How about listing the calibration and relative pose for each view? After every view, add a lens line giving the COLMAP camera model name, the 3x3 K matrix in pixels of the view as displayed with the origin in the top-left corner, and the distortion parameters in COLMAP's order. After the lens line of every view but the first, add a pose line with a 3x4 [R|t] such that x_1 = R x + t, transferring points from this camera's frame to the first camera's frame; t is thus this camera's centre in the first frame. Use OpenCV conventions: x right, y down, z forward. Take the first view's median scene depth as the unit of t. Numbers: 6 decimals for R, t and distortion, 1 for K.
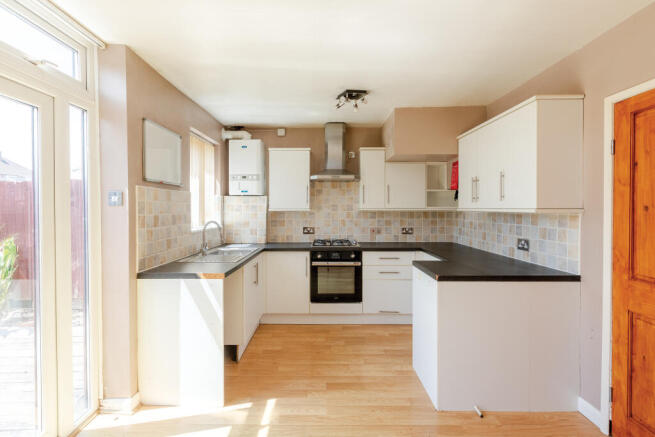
lens RADIAL K [[318.7, 0, 326.3], [0, 318.7, 212.9], [0, 0, 1]] dist [-0.004201, 0.001248]
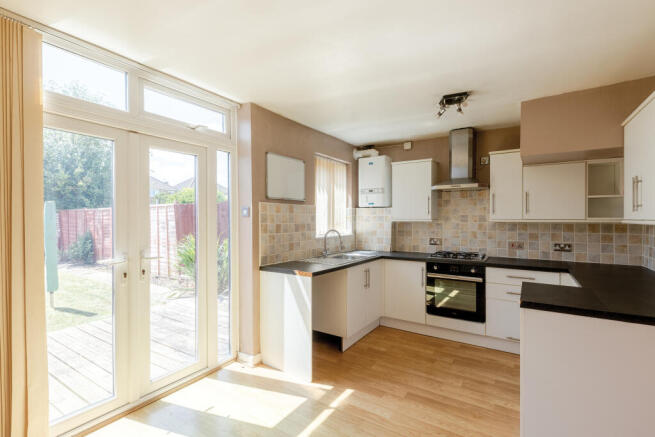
lens RADIAL K [[303.1, 0, 328.3], [0, 303.1, 222.1], [0, 0, 1]] dist [-0.001430, 0.001844]
pose [[0.842070, 0.008322, -0.539305, 0.247274], [-0.009970, 0.999950, -0.000137, -0.002208], [0.539277, 0.005492, 0.842111, 0.041507]]
